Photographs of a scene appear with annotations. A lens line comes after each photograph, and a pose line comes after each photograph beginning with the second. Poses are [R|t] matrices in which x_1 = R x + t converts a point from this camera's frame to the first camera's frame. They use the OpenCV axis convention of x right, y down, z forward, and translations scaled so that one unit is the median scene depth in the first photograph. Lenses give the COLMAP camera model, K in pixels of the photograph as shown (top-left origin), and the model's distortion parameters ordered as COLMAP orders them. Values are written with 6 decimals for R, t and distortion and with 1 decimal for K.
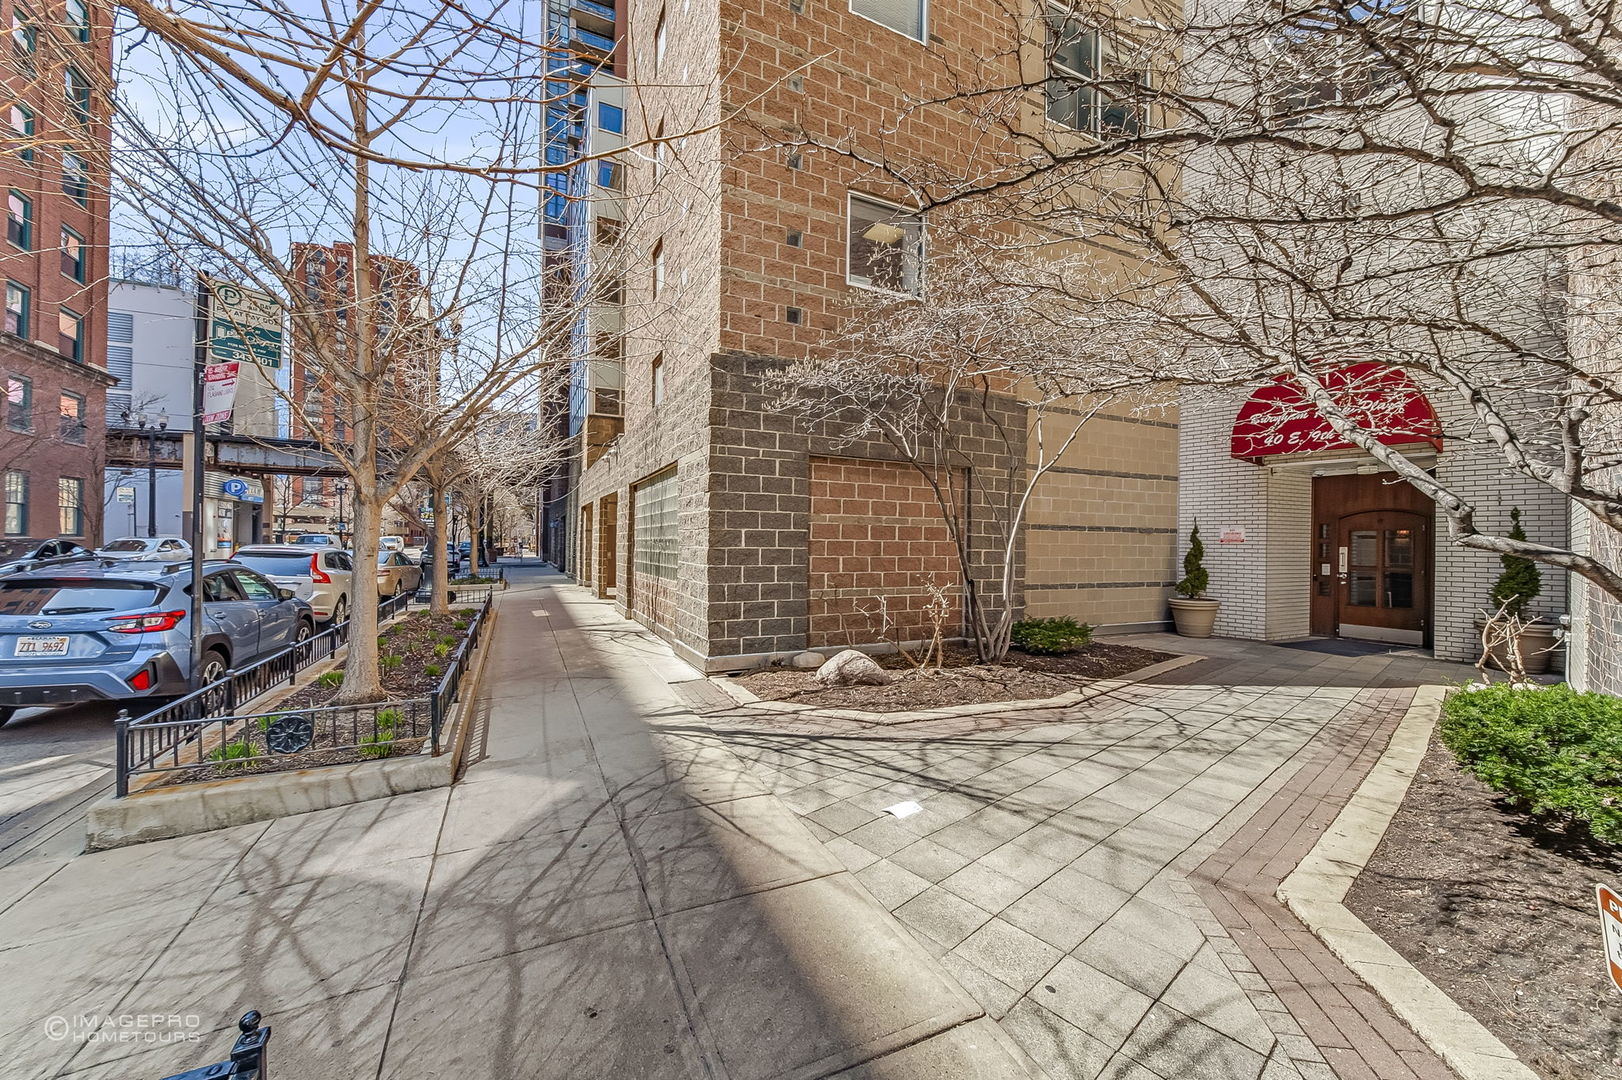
lens RADIAL K [[593.3, 0, 811.4], [0, 593.3, 542.6], [0, 0, 1]] dist [0.002355, -0.000265]
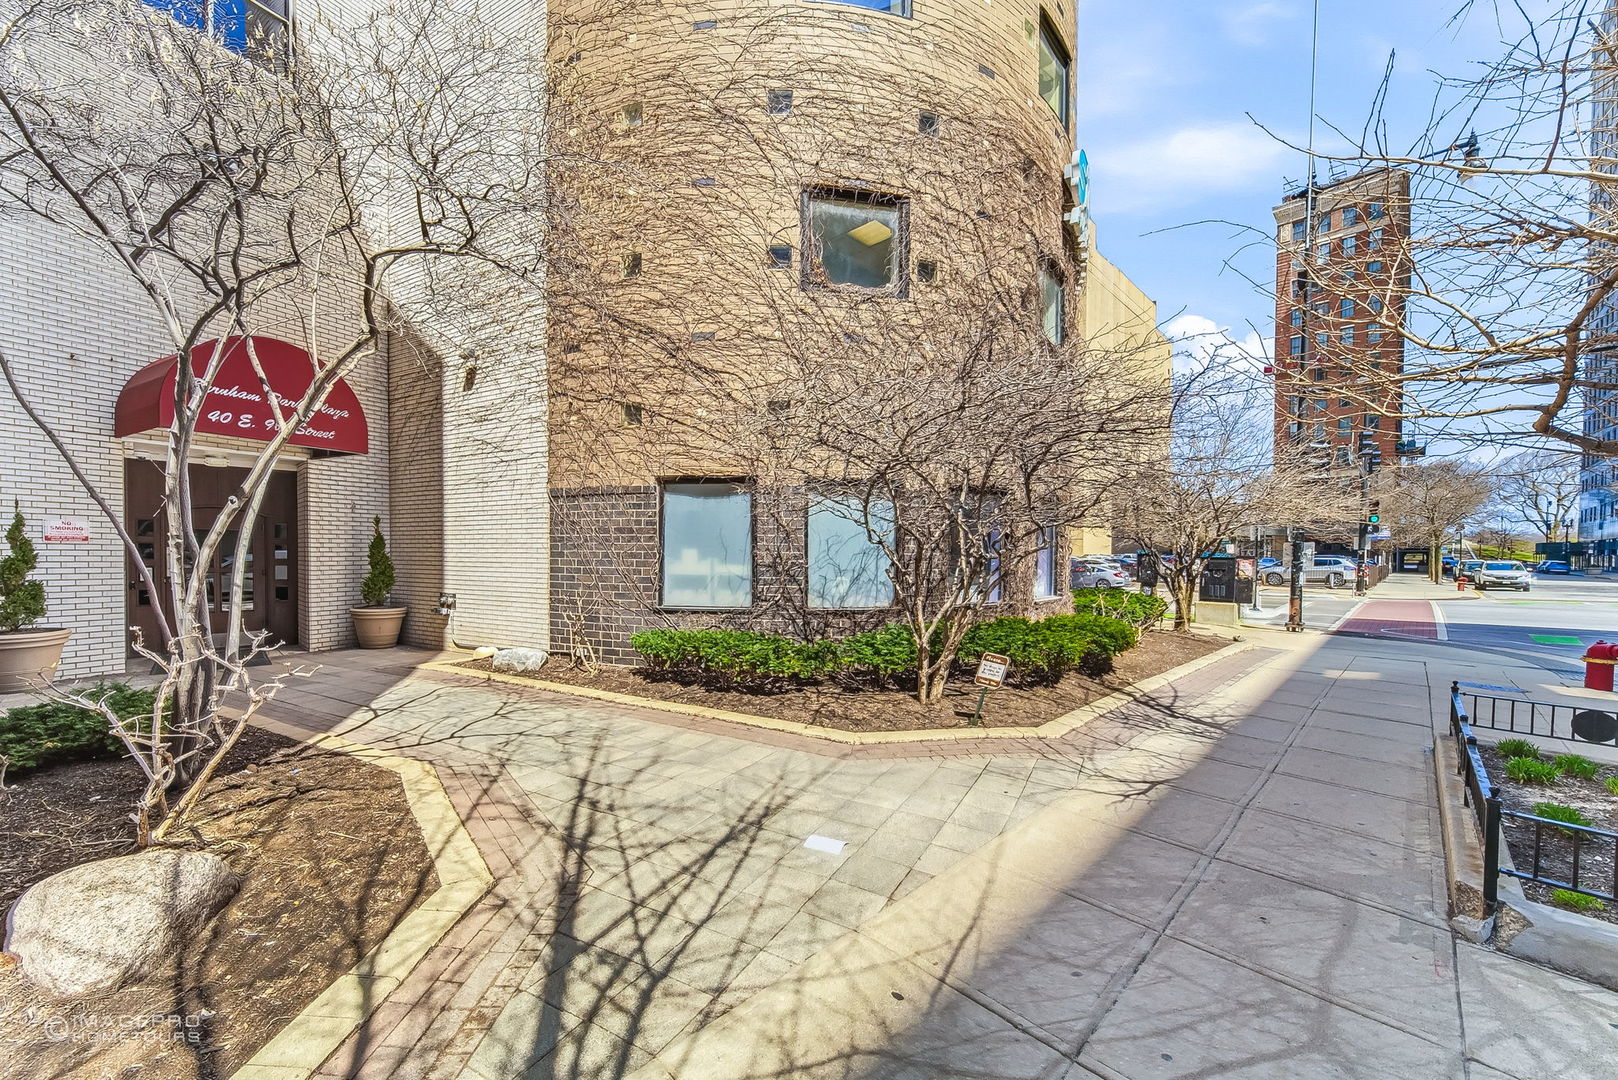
lens RADIAL K [[591.9, 0, 813.5], [0, 591.9, 550.0], [0, 0, 1]] dist [0.002355, -0.000265]
pose [[-0.311581, -0.008149, 0.950185, -0.562618], [-0.013066, 0.999905, 0.004291, -0.013686], [-0.950130, -0.011078, -0.311658, 1.021594]]
